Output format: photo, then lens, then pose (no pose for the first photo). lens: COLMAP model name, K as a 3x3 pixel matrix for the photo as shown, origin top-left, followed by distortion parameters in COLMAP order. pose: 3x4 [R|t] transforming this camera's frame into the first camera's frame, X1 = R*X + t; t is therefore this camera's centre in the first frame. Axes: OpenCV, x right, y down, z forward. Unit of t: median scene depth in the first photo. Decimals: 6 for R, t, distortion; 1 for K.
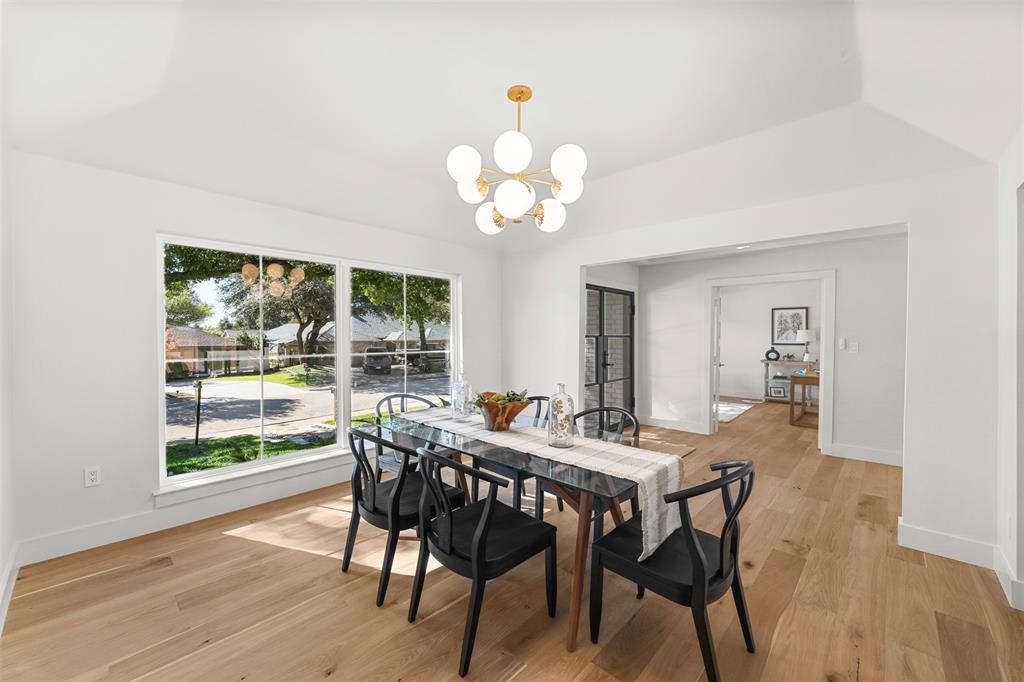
lens RADIAL K [[422.2, 0, 508.4], [0, 422.2, 345.0], [0, 0, 1]] dist [-0.002145, -0.000124]
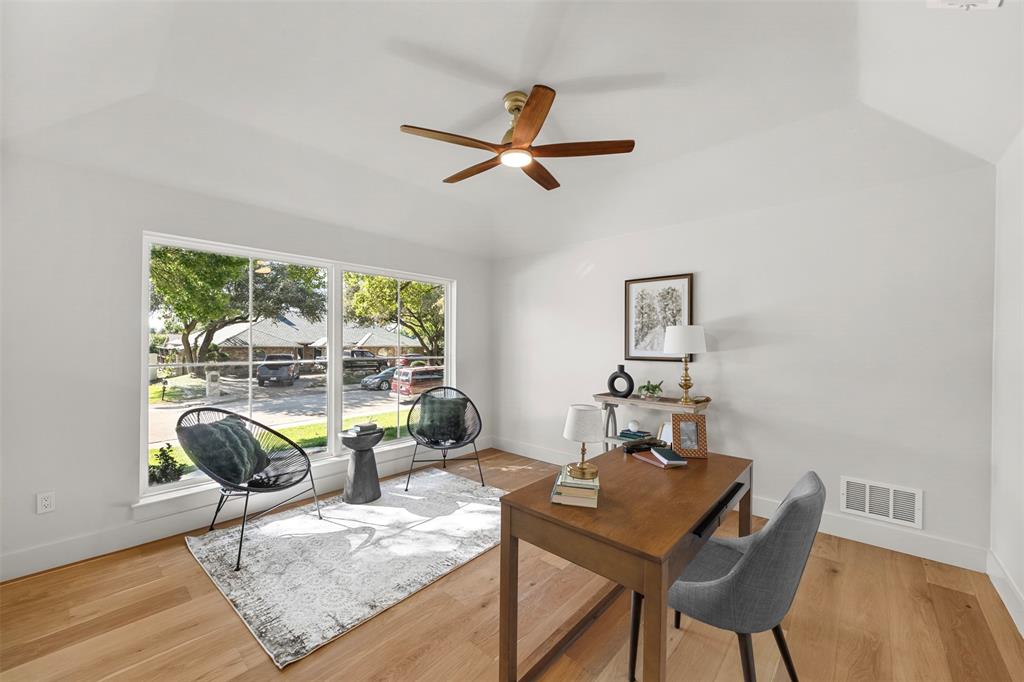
lens RADIAL K [[424.1, 0, 515.3], [0, 424.1, 339.2], [0, 0, 1]] dist [0.002351, 0.000134]
pose [[0.999900, 0.003578, 0.013656, 0.507260], [-0.003202, 0.999618, -0.027442, -0.009864], [-0.013749, 0.027396, 0.999530, 0.552335]]
